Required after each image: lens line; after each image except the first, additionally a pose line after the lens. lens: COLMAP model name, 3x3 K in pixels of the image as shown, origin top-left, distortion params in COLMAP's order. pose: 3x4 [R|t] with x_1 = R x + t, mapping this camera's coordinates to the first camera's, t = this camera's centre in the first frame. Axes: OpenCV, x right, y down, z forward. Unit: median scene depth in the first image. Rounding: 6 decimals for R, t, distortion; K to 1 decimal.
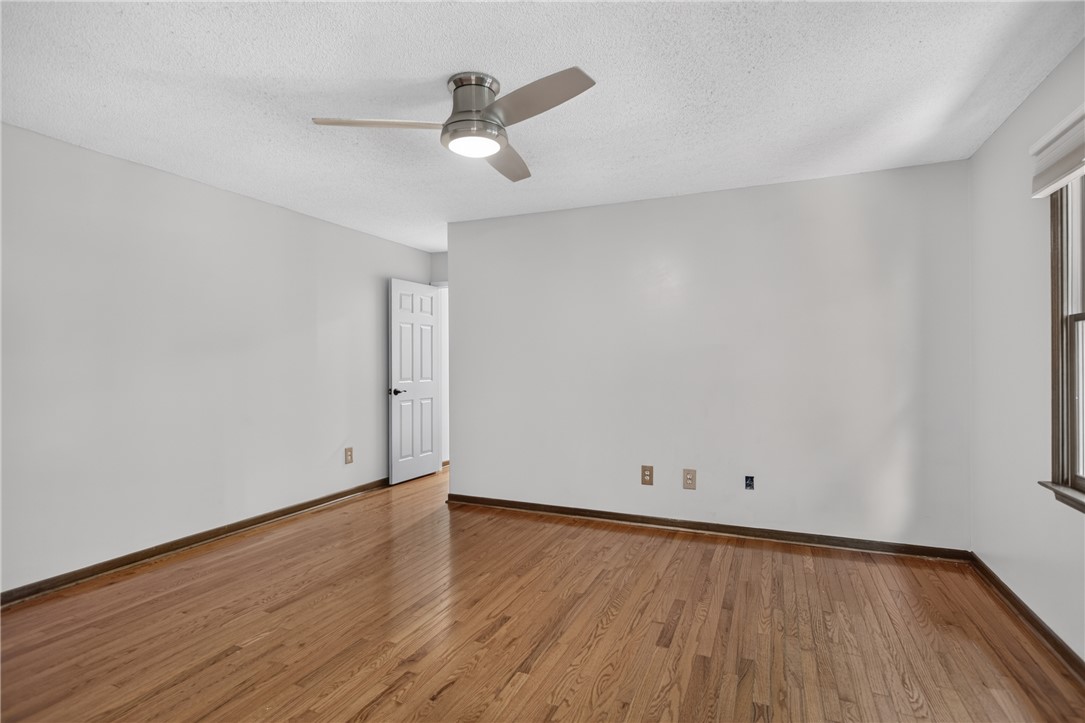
lens RADIAL K [[541.2, 0, 538.2], [0, 541.2, 357.9], [0, 0, 1]] dist [0.001177, 0.001751]
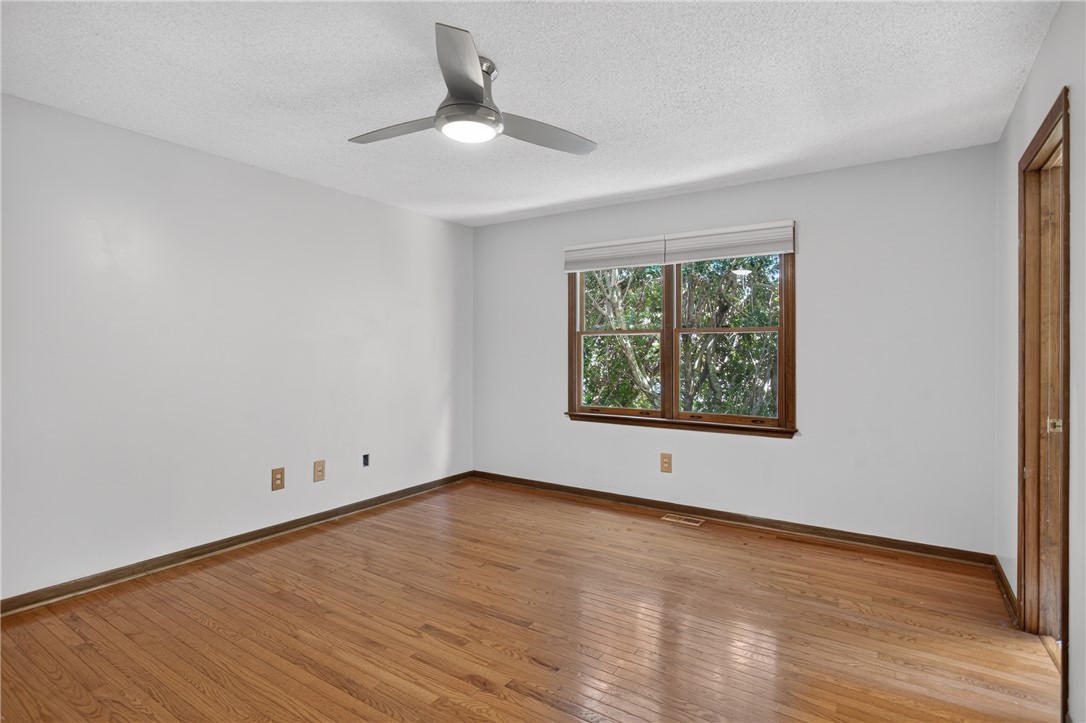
lens RADIAL K [[541.7, 0, 540.3], [0, 541.7, 362.6], [0, 0, 1]] dist [0.001177, 0.001751]
pose [[0.162325, -0.012628, 0.986657, -0.729678], [-0.015816, 0.999756, 0.015397, 0.002970], [-0.986611, -0.018104, 0.162086, 0.506826]]
